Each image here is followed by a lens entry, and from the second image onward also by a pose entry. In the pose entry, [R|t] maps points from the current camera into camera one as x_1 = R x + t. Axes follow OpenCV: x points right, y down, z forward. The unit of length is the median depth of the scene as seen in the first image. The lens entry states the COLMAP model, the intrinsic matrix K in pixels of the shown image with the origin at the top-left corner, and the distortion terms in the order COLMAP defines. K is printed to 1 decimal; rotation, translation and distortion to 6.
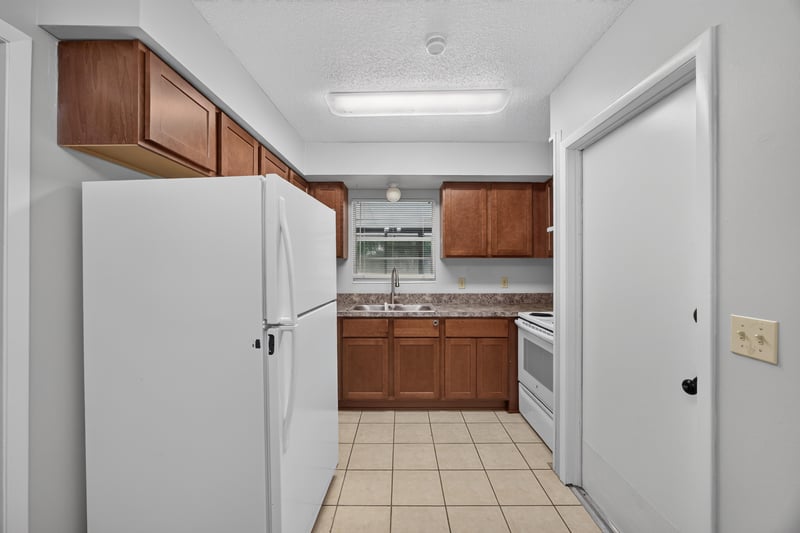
lens RADIAL K [[309.8, 0, 401.4], [0, 309.8, 265.1], [0, 0, 1]] dist [-0.015614, 0.003506]
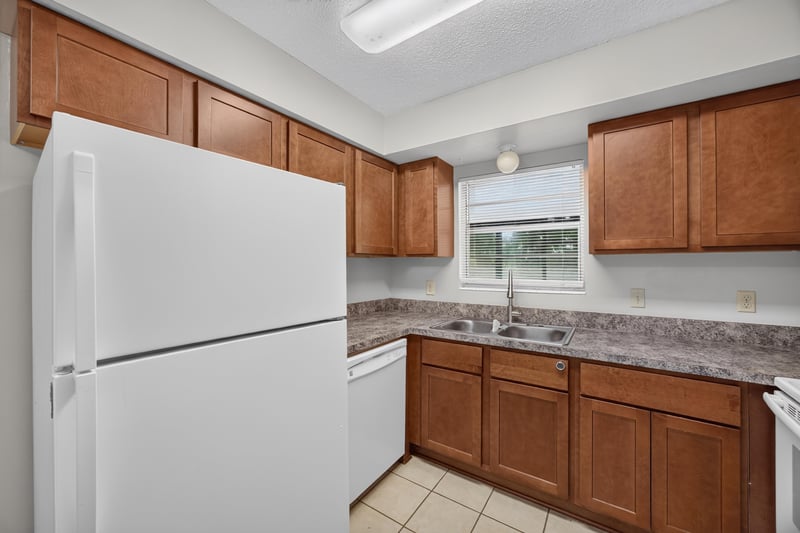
lens RADIAL K [[309.8, 0, 398.0], [0, 309.8, 263.8], [0, 0, 1]] dist [-0.015614, 0.003506]
pose [[0.828361, -0.001974, -0.560192, 0.162683], [-0.000821, 0.999988, -0.004739, -0.000976], [0.560195, 0.004385, 0.828349, 0.316576]]
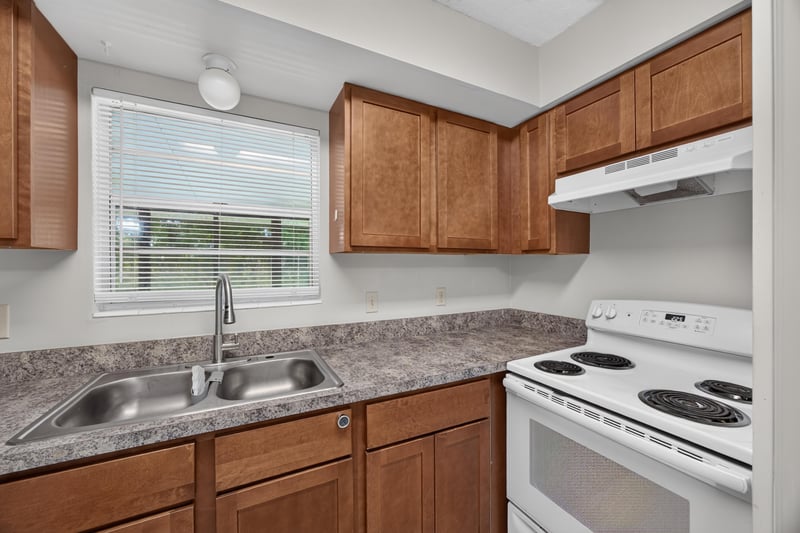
lens RADIAL K [[309.8, 0, 401.9], [0, 309.8, 265.9], [0, 0, 1]] dist [-0.015614, 0.003506]
pose [[0.890823, -0.003247, 0.454339, 0.004169], [0.004422, 0.999989, -0.001523, -0.000424], [-0.454329, 0.003366, 0.890828, 0.569260]]
